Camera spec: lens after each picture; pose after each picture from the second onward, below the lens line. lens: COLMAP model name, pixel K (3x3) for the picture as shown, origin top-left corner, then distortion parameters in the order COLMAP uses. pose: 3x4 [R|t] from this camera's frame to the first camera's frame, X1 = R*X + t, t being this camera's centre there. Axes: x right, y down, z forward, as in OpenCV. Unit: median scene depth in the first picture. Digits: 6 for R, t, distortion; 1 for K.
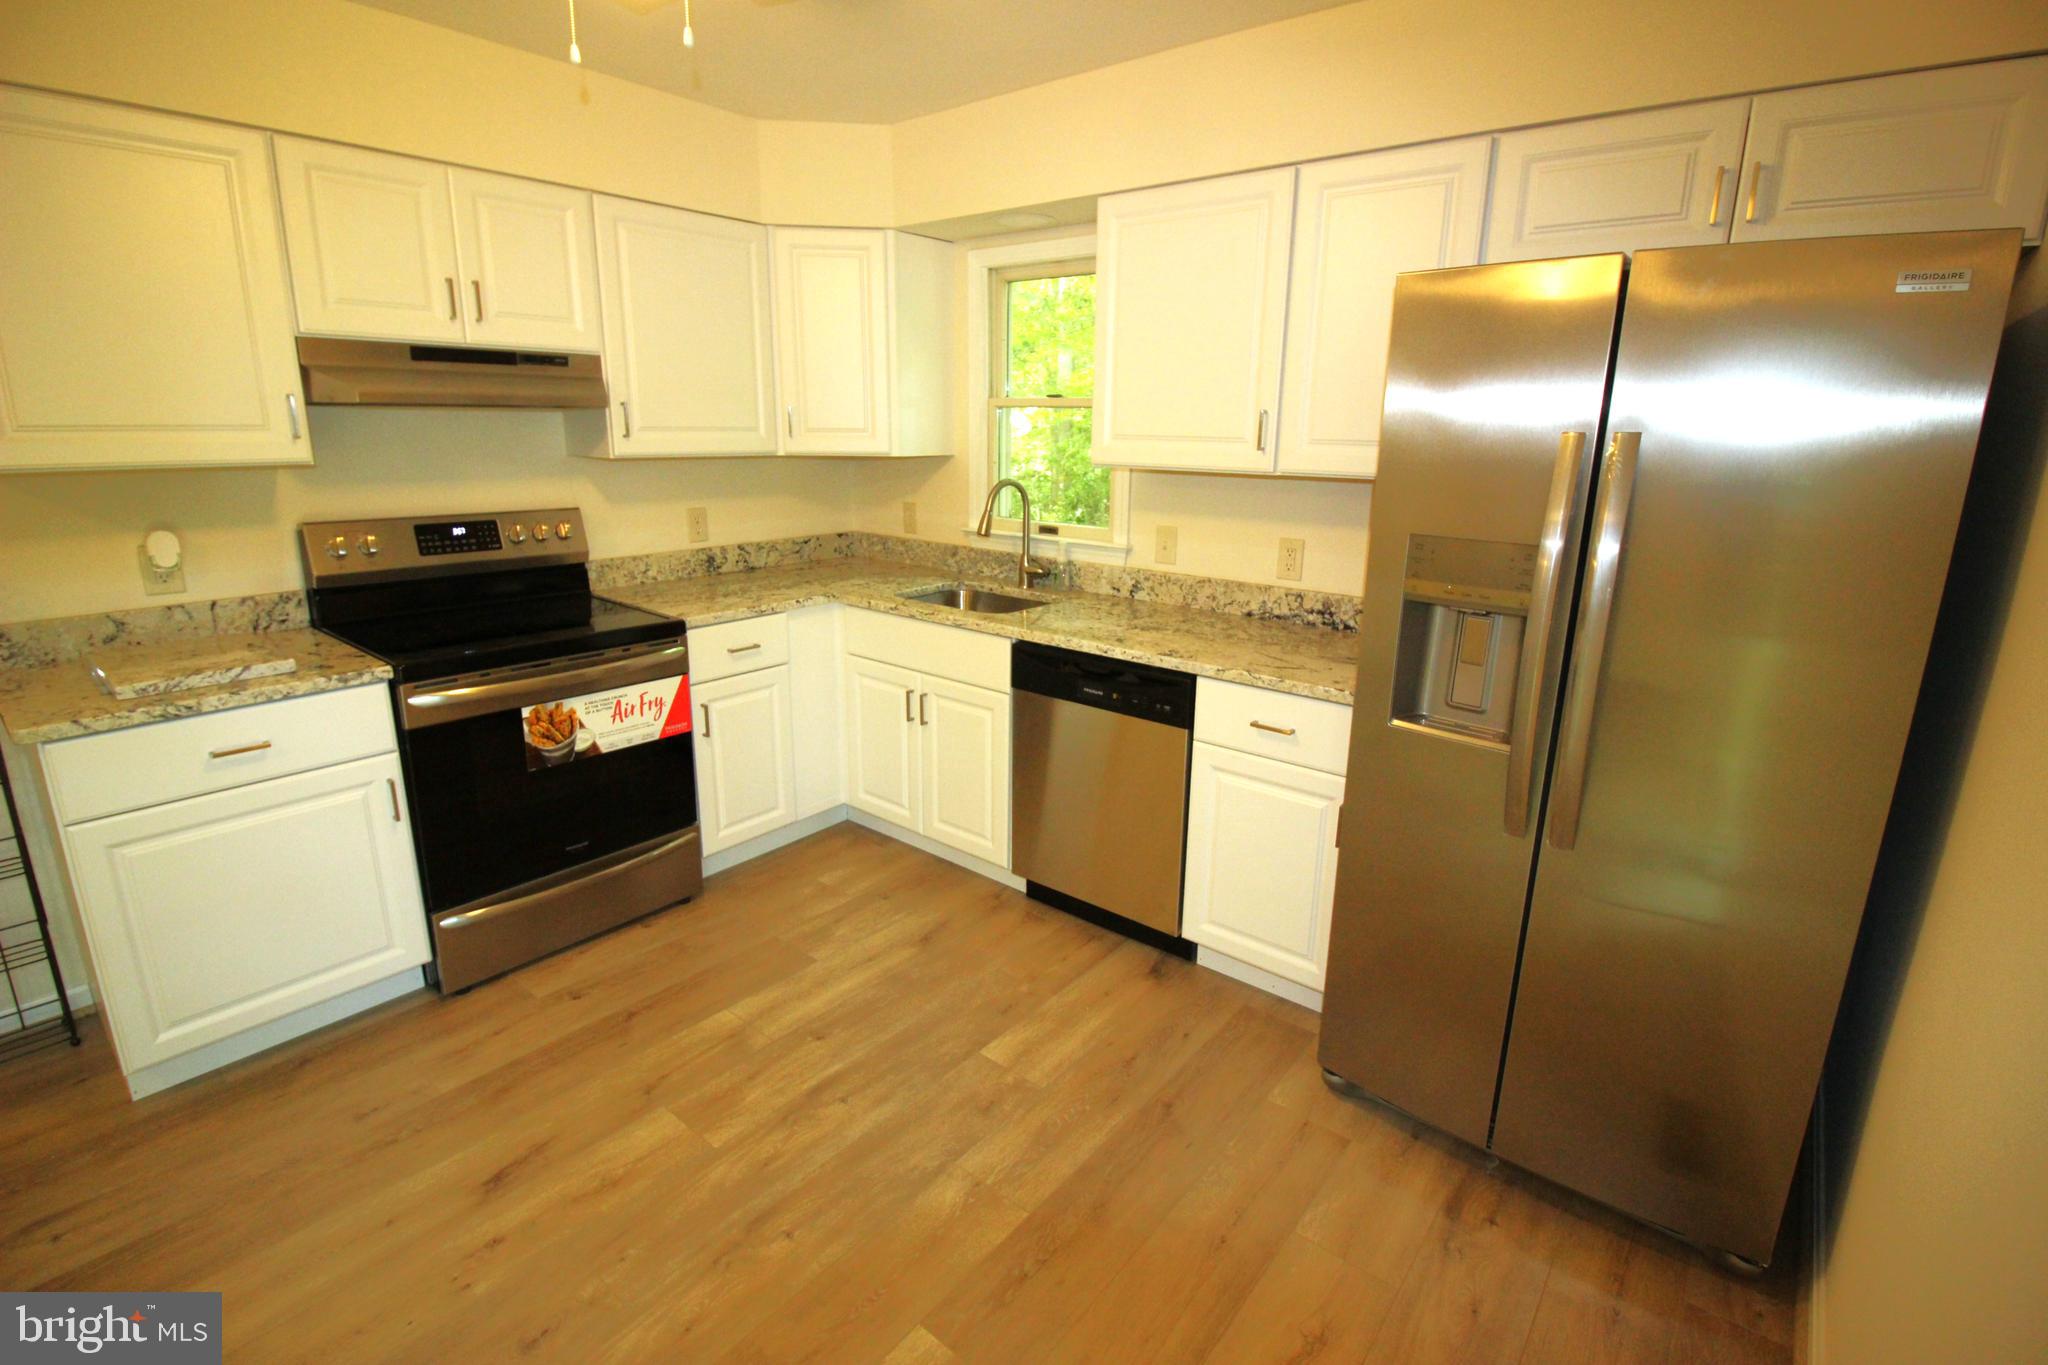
lens RADIAL K [[937.7, 0, 1032.4], [0, 937.7, 666.5], [0, 0, 1]] dist [-0.005983, -0.002069]
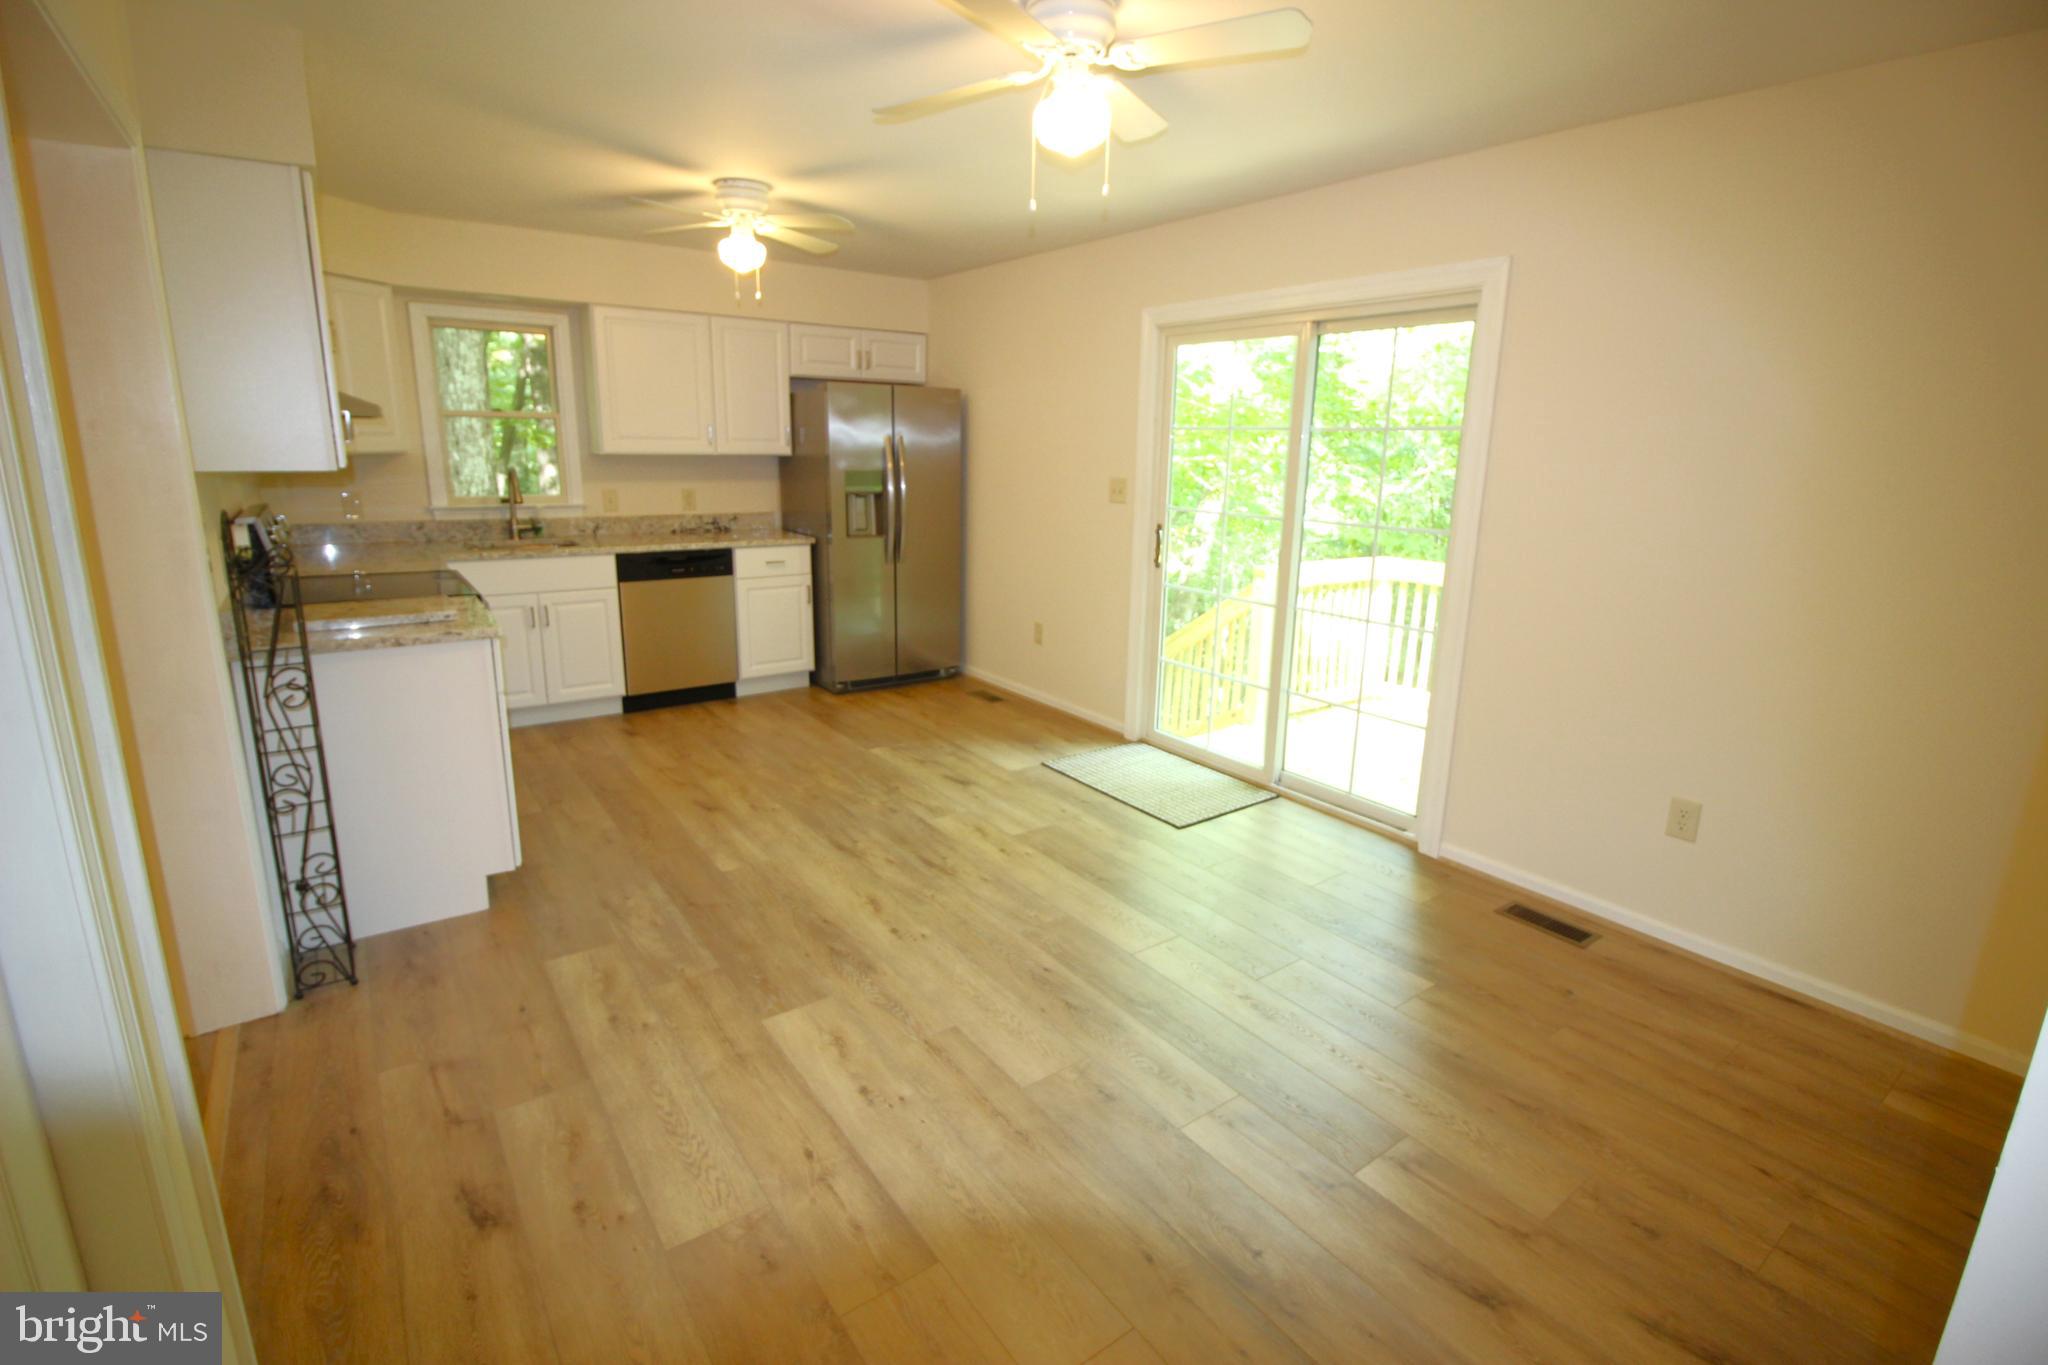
lens RADIAL K [[937.7, 0, 1018.8], [0, 937.7, 671.7], [0, 0, 1]] dist [-0.005983, -0.002069]
pose [[0.266720, -0.233965, 0.934944, -1.405940], [0.231493, 0.957239, 0.173504, 0.048485], [-0.935559, 0.170156, 0.309477, -0.184384]]
